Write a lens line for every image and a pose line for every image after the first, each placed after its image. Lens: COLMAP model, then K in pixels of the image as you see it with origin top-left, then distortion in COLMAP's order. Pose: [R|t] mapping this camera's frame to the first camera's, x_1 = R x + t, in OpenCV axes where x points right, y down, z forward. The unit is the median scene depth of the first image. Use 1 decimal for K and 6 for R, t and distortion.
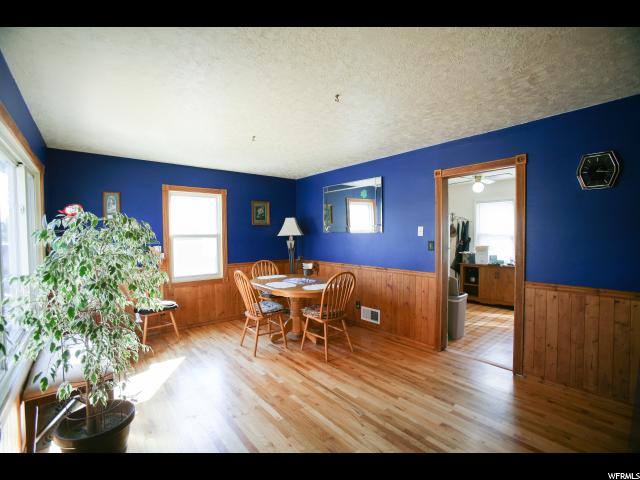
lens RADIAL K [[289.8, 0, 318.0], [0, 289.8, 241.2], [0, 0, 1]] dist [-0.083598, 0.032472]
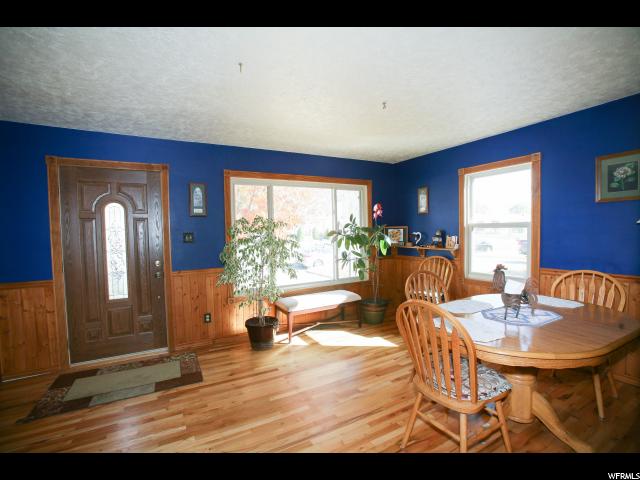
lens RADIAL K [[289.8, 0, 318.0], [0, 289.8, 241.2], [0, 0, 1]] dist [-0.083598, 0.032472]
pose [[-0.195135, 0.055128, -0.979226, 0.579745], [0.008940, 0.998478, 0.054430, -0.027765], [0.980736, 0.001867, -0.195330, 0.923583]]
